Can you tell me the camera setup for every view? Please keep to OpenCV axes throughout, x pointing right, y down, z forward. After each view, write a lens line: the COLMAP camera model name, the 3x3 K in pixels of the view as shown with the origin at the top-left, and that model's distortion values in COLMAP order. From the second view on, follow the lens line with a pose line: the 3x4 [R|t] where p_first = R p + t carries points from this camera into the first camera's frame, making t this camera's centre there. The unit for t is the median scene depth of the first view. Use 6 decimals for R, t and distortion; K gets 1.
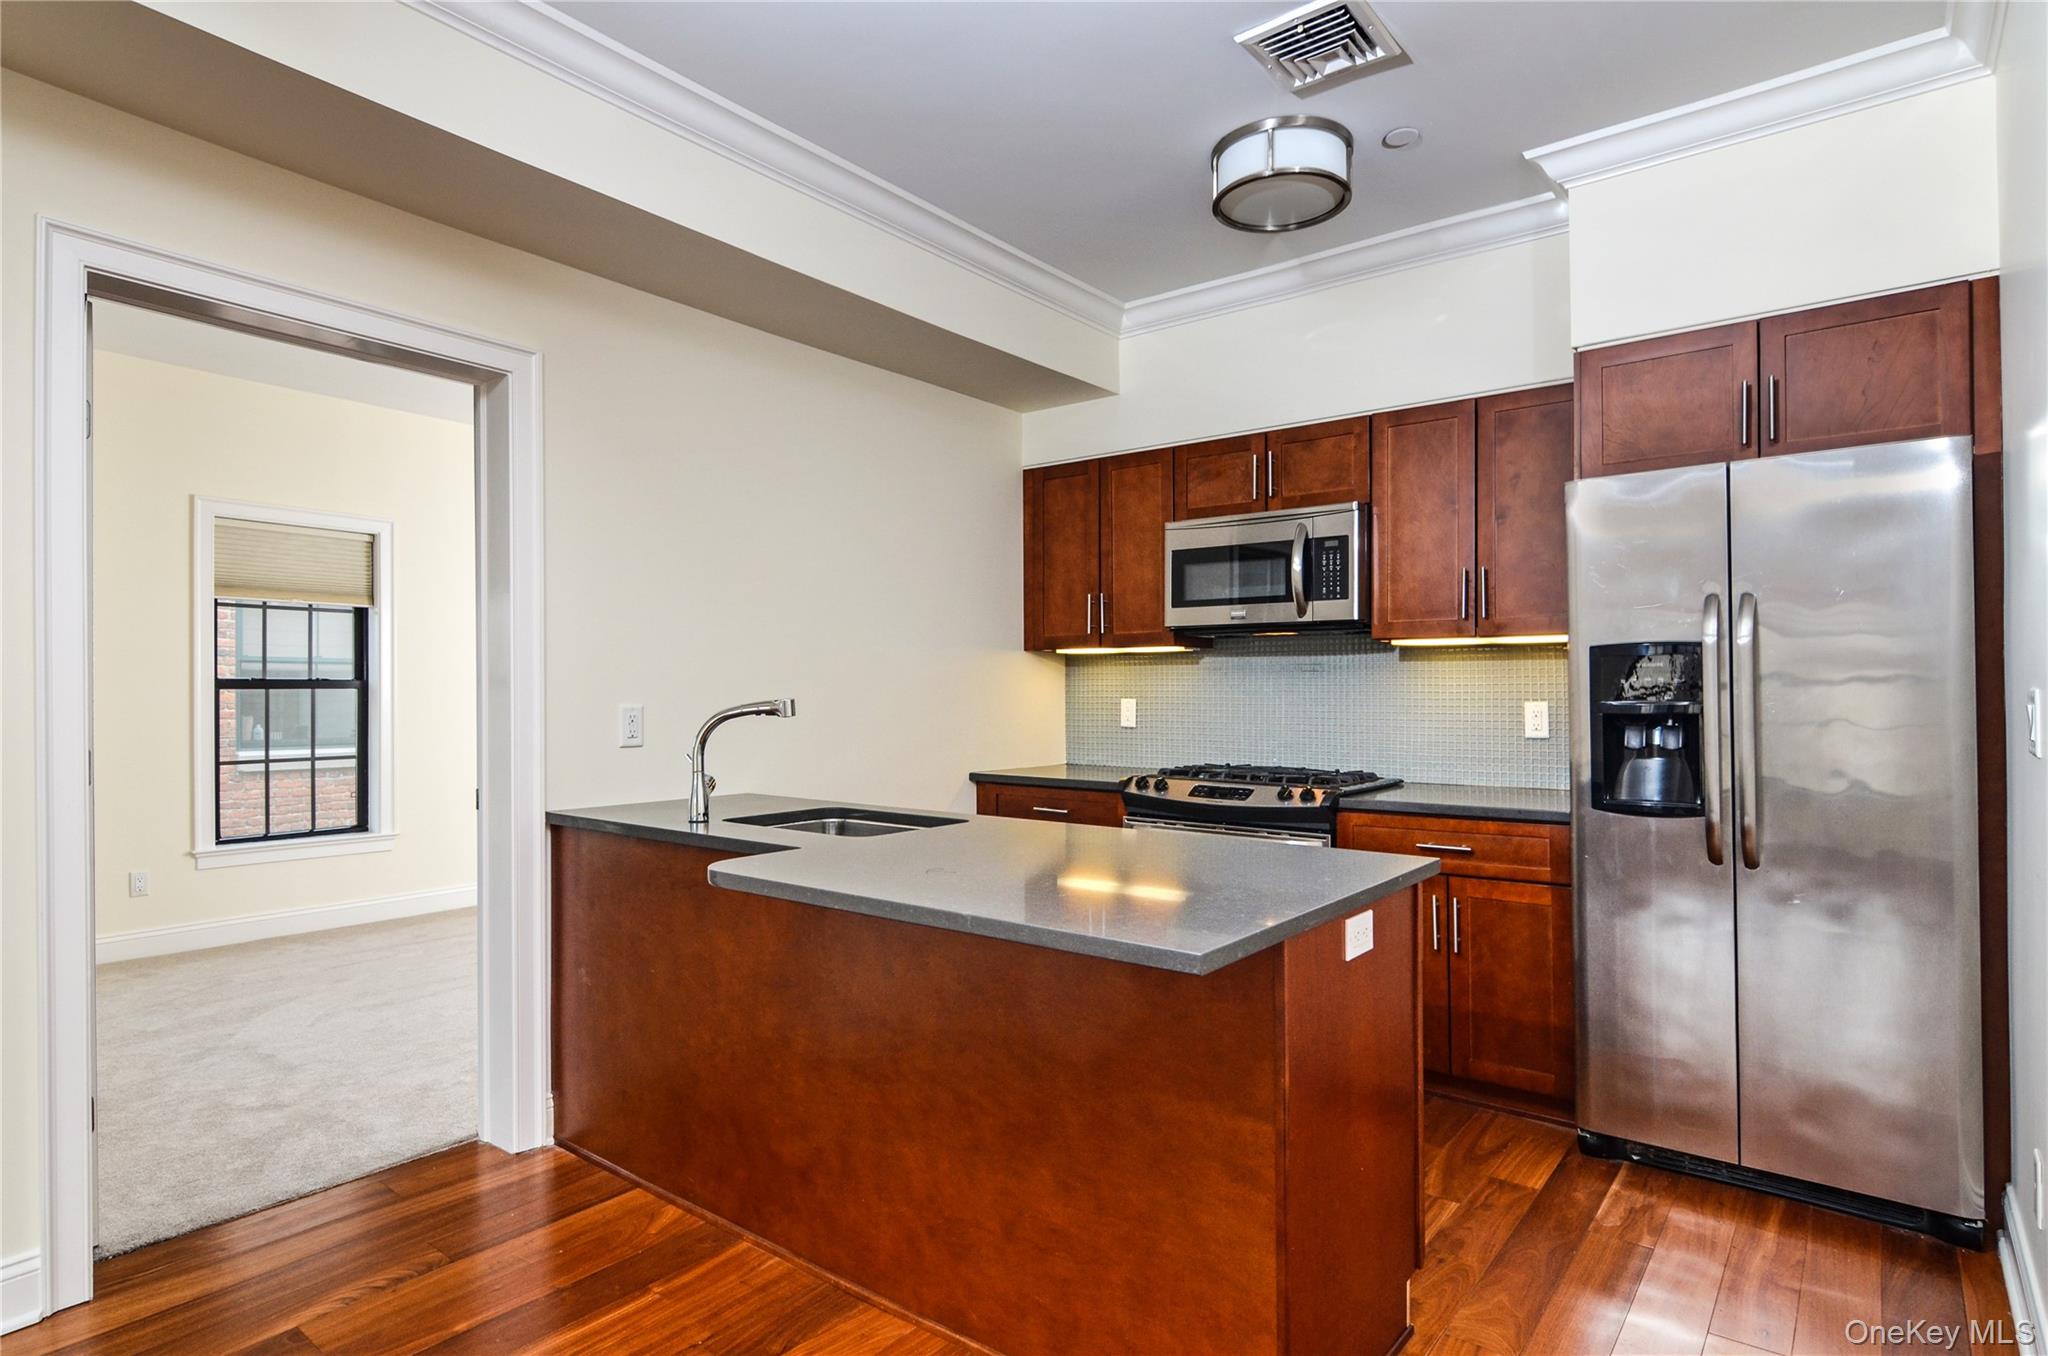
lens RADIAL K [[1081.2, 0, 1041.9], [0, 1081.2, 677.0], [0, 0, 1]] dist [0.004554, 0.000704]
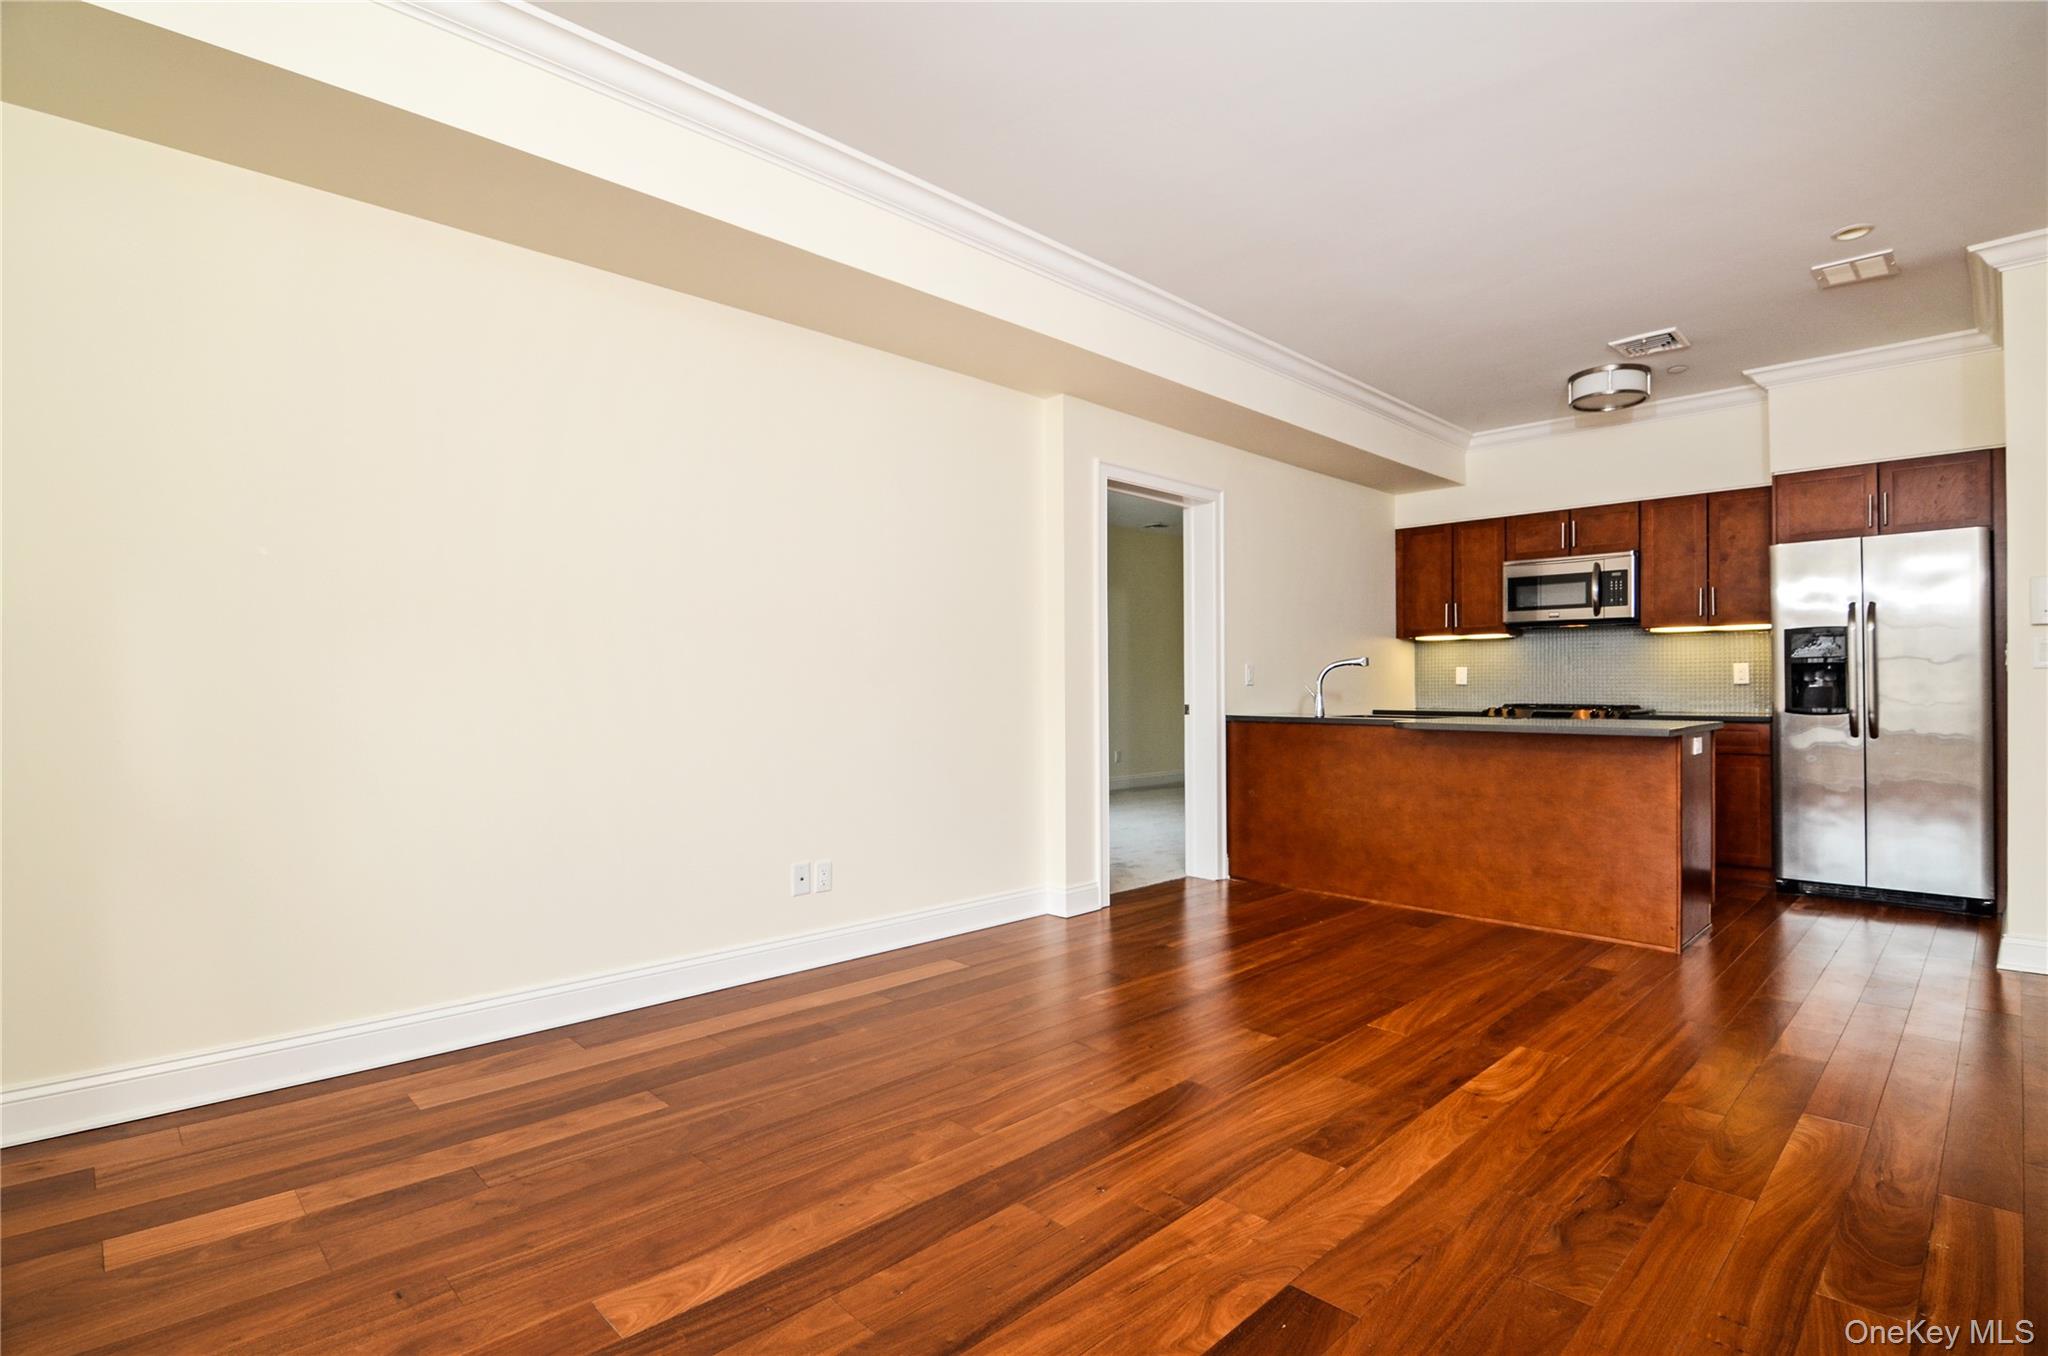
lens RADIAL K [[987.2, 0, 1039.1], [0, 987.2, 681.2], [0, 0, 1]] dist [-0.001439, -0.000229]
pose [[0.992665, -0.000583, -0.120898, -0.474784], [0.001405, 0.999976, 0.006716, 0.039269], [0.120892, -0.006836, 0.992642, -0.719948]]
